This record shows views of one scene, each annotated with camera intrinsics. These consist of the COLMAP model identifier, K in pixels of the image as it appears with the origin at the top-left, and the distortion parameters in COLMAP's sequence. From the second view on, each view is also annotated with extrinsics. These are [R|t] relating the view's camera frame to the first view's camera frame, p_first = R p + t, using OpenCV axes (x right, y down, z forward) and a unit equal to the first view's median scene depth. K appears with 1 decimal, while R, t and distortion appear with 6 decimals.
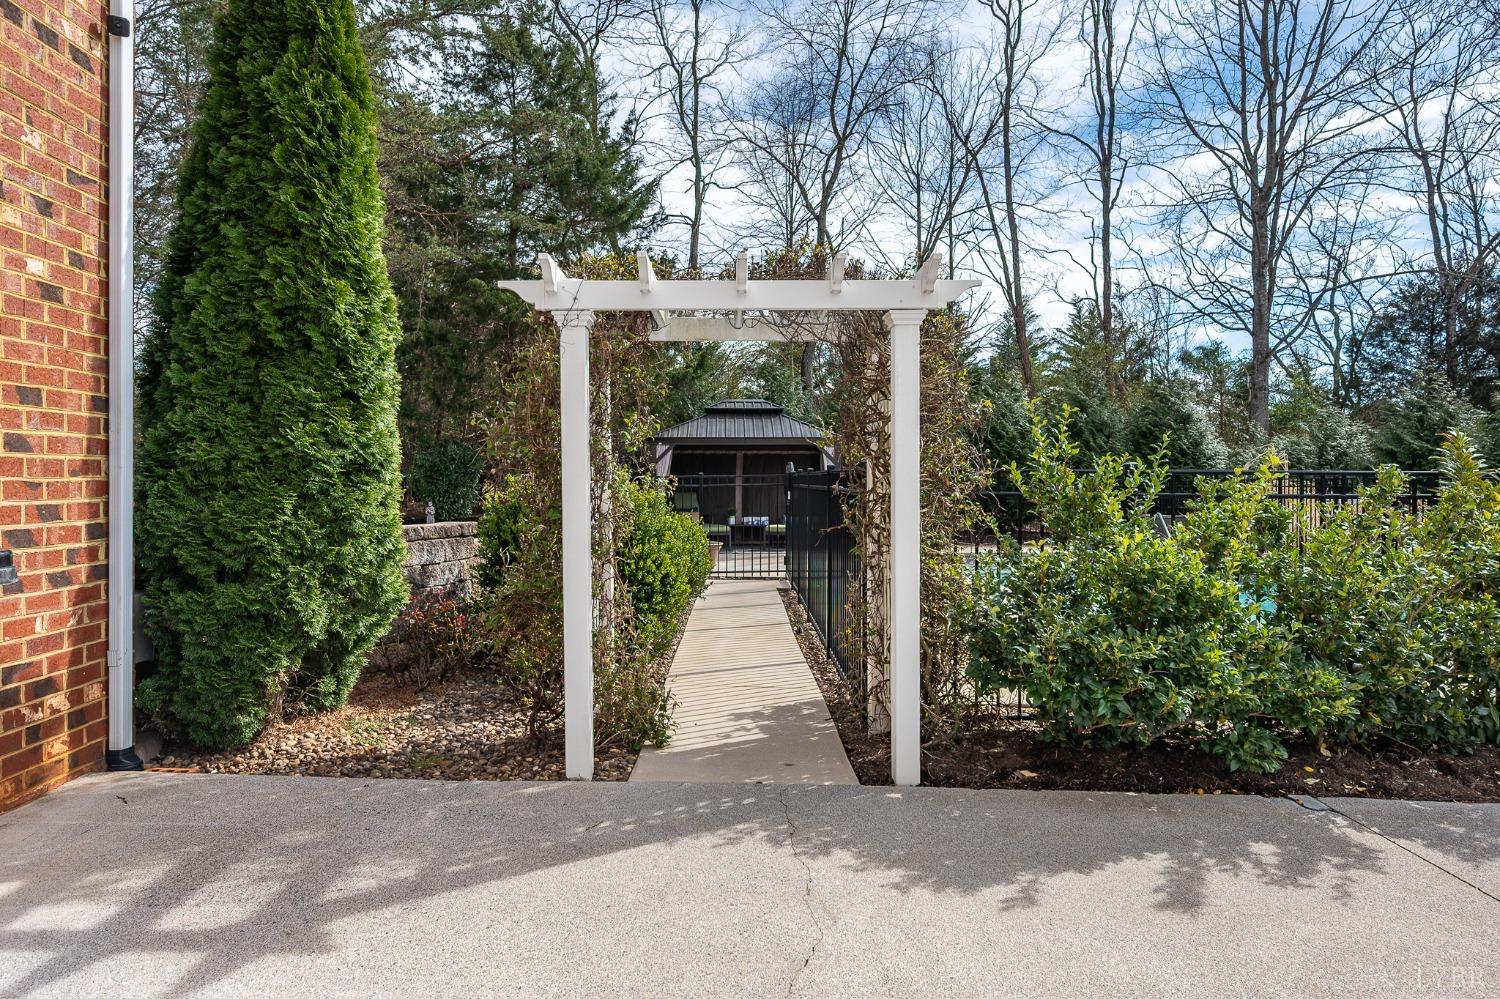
lens RADIAL K [[952.1, 0, 750.0], [0, 952.1, 499.5], [0, 0, 1]] dist [-0.000712, -0.000238]
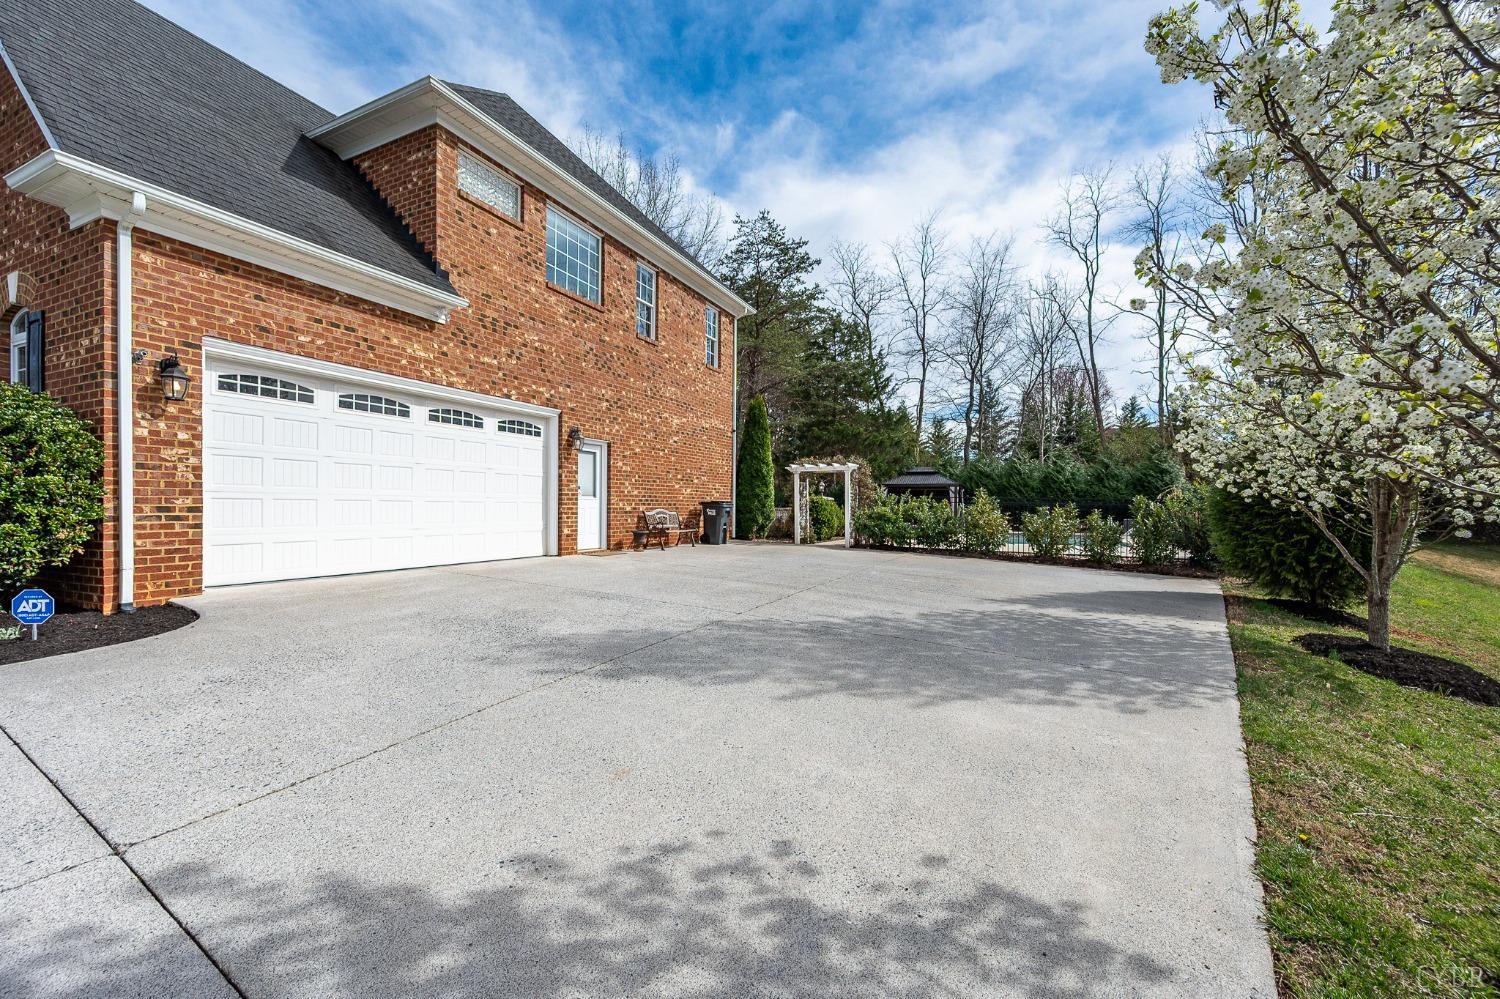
lens RADIAL K [[590.5, 0, 750.0], [0, 590.5, 499.5], [0, 0, 1]] dist [0.000042, 0.000027]
pose [[0.903364, -0.004099, -0.428855, 0.274795], [-0.008621, 0.999579, -0.027714, 0.023500], [0.428788, 0.028733, 0.902948, -0.607125]]
